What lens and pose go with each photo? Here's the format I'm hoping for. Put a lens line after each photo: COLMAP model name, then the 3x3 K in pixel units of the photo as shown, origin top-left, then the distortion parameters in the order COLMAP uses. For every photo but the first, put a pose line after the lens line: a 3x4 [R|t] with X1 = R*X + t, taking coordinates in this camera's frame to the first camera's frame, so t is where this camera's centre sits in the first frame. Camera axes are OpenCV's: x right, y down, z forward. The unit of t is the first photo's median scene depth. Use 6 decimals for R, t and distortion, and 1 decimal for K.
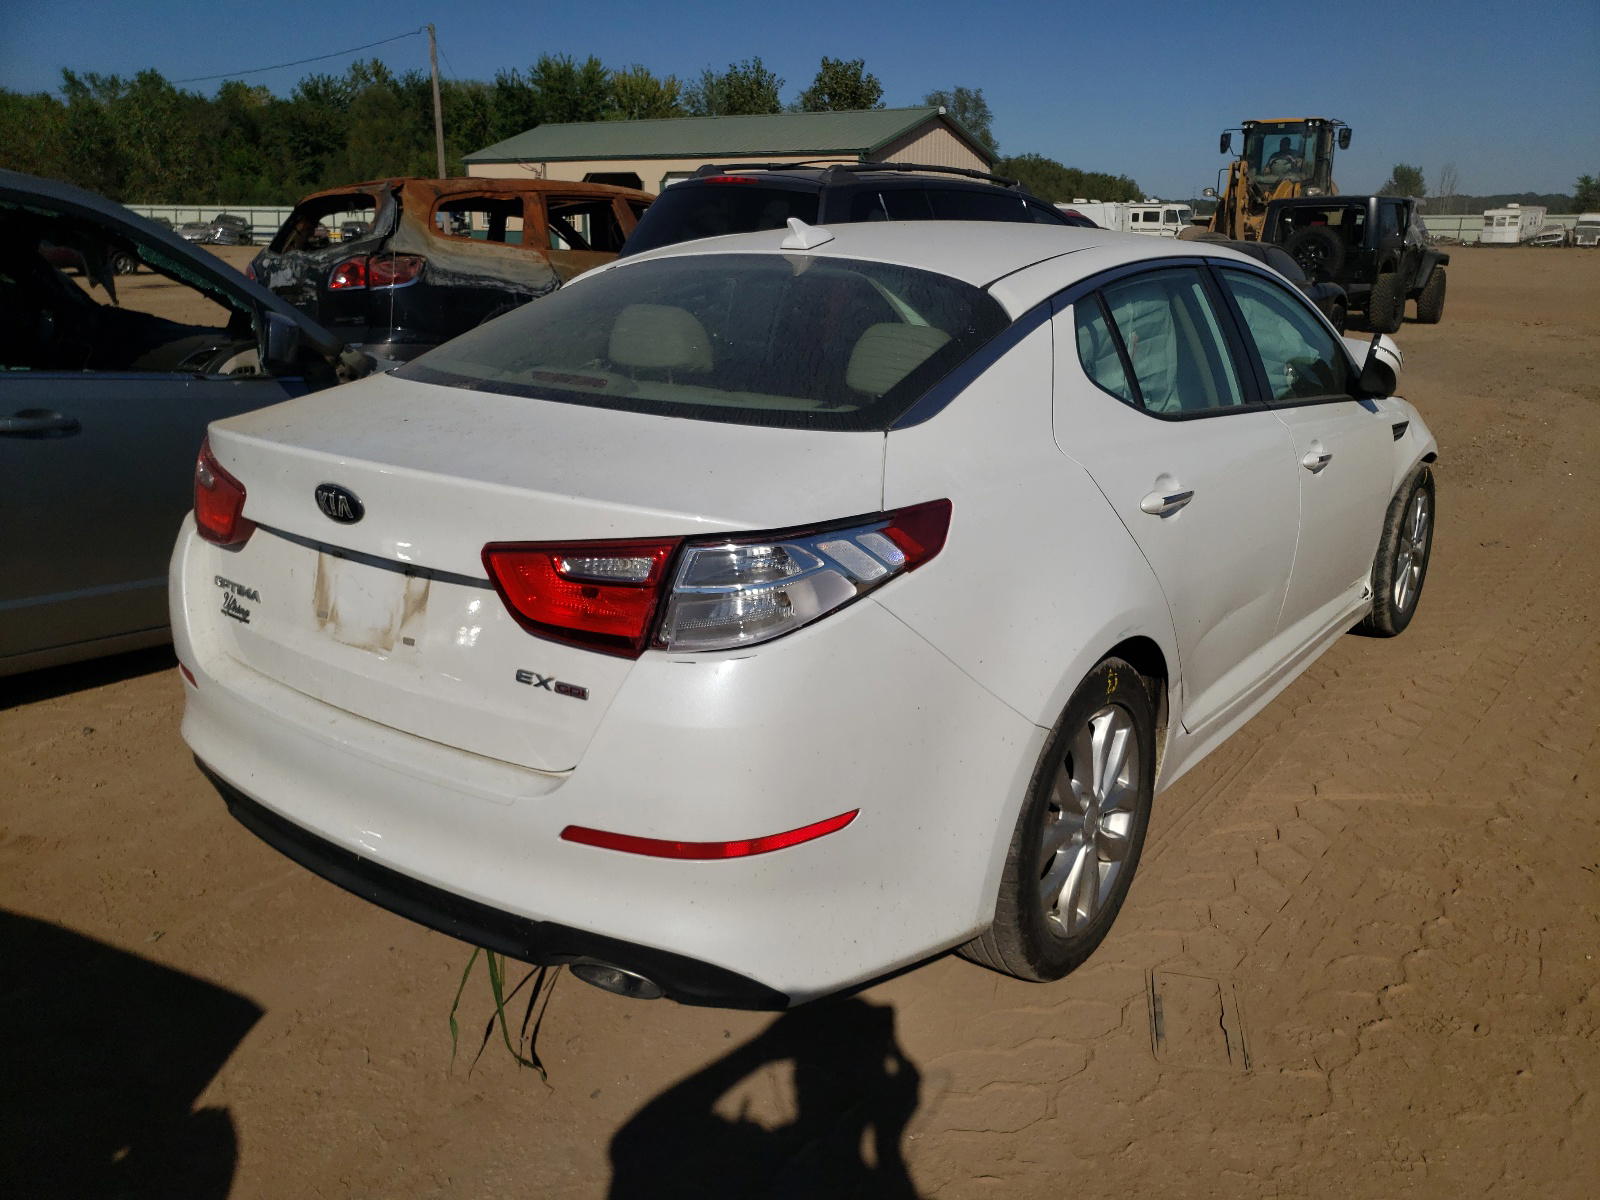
lens RADIAL K [[1207.6, 0, 800.0], [0, 1207.6, 600.0], [0, 0, 1]] dist [-0.001904, 0.000021]
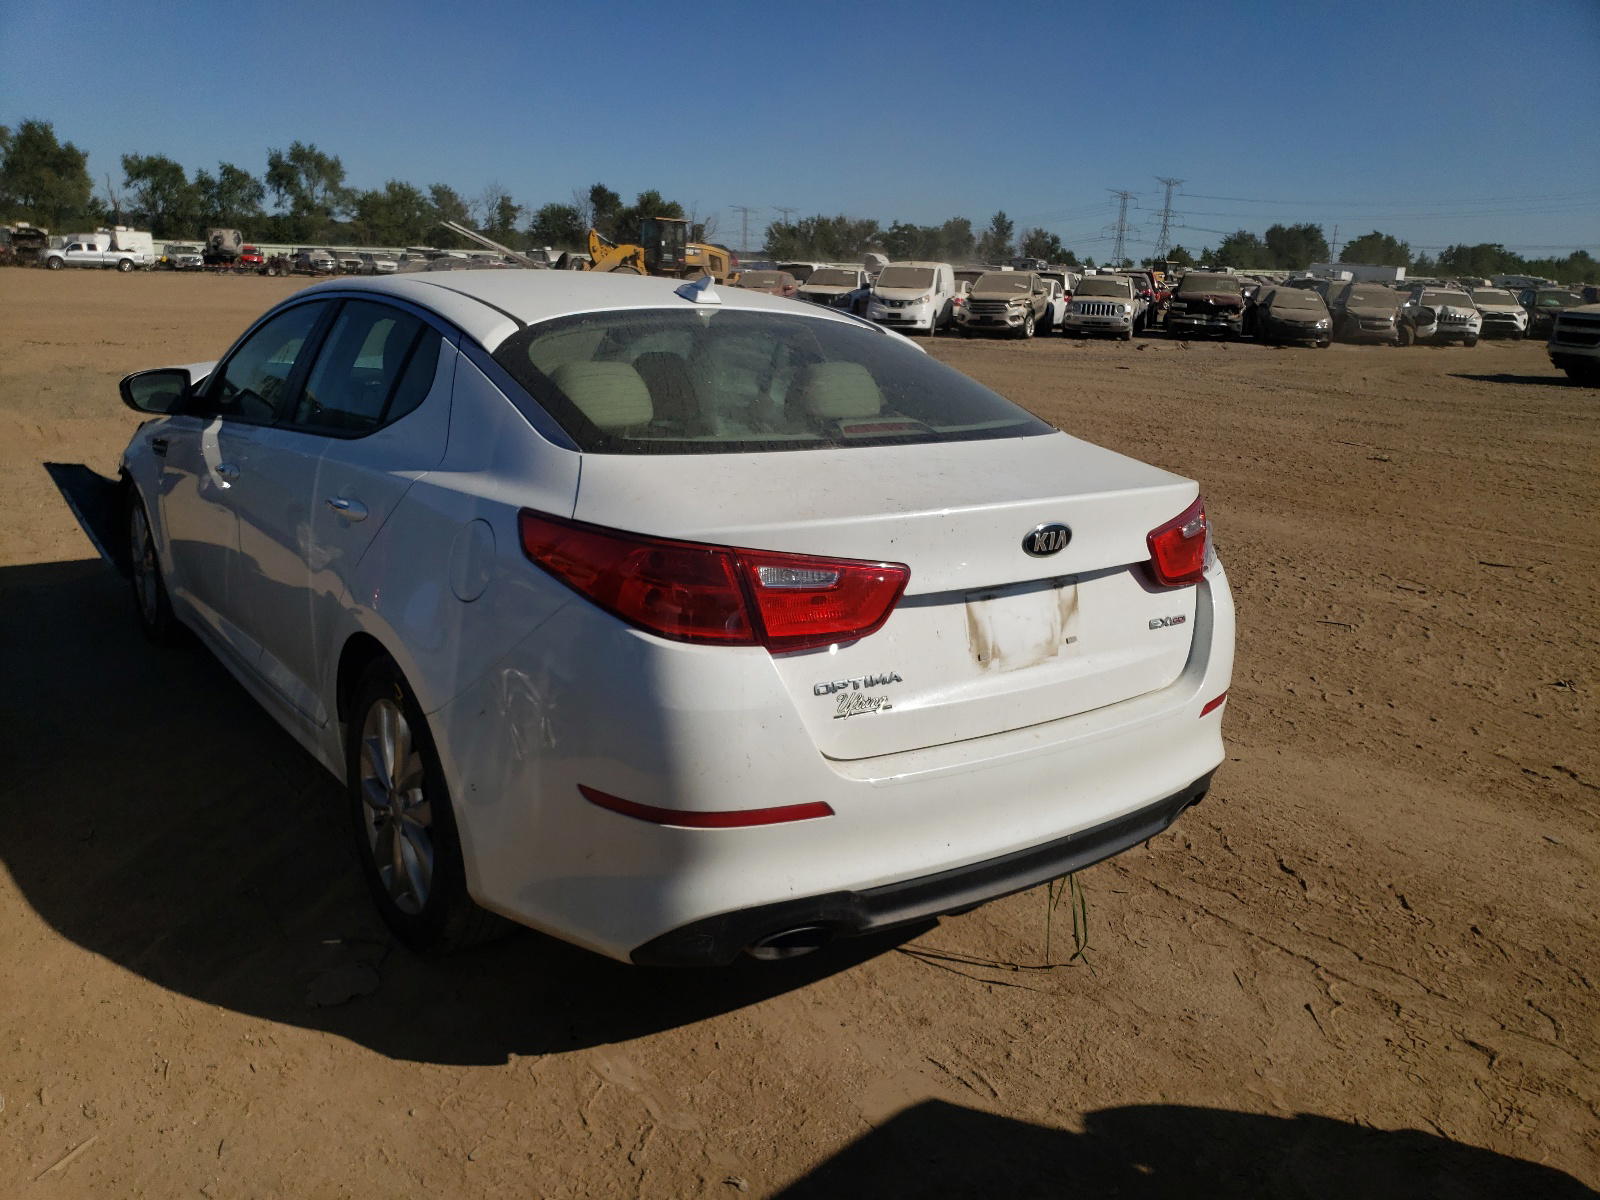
lens RADIAL K [[1207.6, 0, 800.0], [0, 1207.6, 600.0], [0, 0, 1]] dist [-0.001904, 0.000021]
pose [[0.341040, -0.220848, 0.913738, -1.475555], [0.260787, 0.956087, 0.133748, -0.231733], [-0.903151, 0.192678, 0.383658, 0.743828]]
